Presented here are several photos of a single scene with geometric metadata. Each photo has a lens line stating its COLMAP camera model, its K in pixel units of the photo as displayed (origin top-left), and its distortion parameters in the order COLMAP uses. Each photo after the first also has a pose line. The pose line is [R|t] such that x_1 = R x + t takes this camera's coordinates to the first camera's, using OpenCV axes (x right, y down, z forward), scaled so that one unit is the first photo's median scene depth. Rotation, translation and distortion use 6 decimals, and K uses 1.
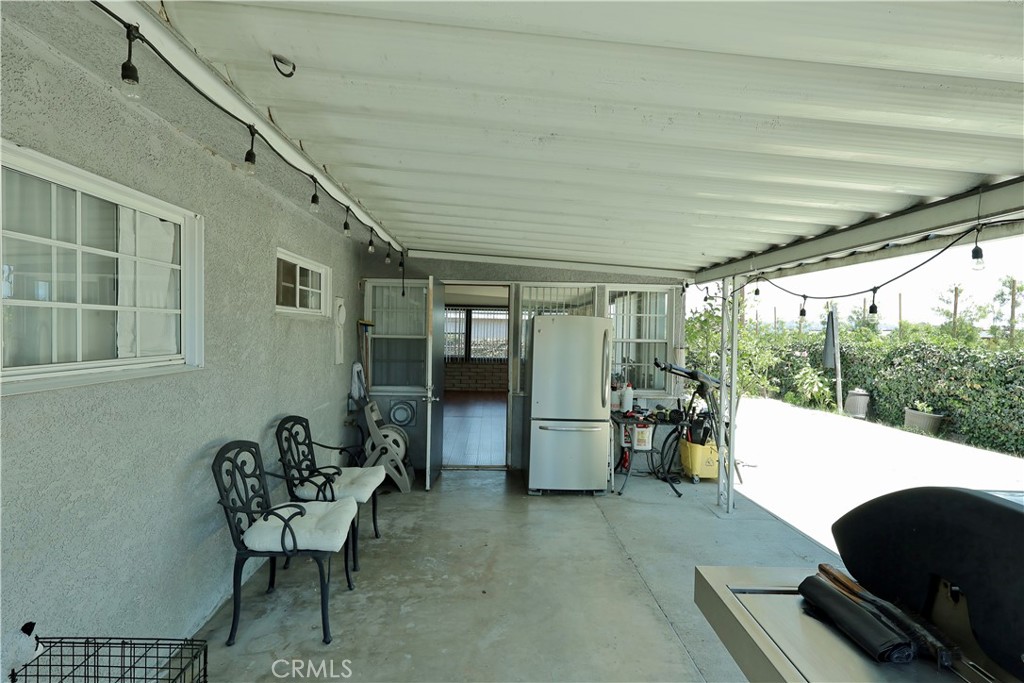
lens RADIAL K [[480.1, 0, 509.8], [0, 480.1, 340.6], [0, 0, 1]] dist [0.002562, 0.000415]
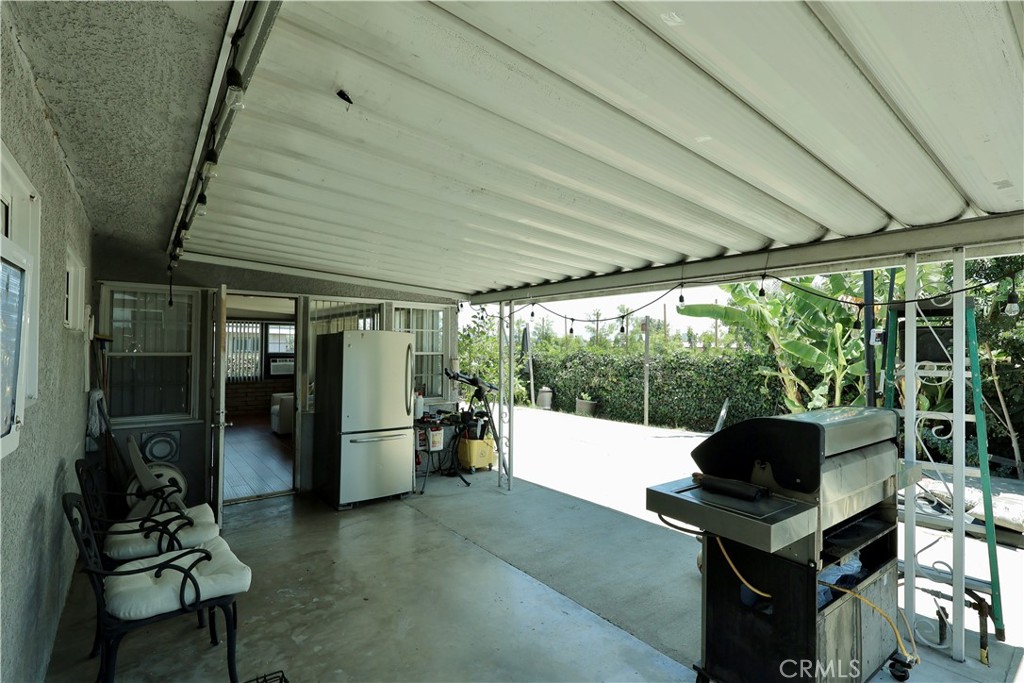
lens RADIAL K [[480.1, 0, 509.8], [0, 480.1, 340.6], [0, 0, 1]] dist [0.002562, 0.000415]
pose [[0.811724, -0.003672, 0.584029, -0.236385], [0.019648, 0.999586, -0.021023, -0.002442], [-0.583710, 0.028540, 0.811460, -0.019690]]
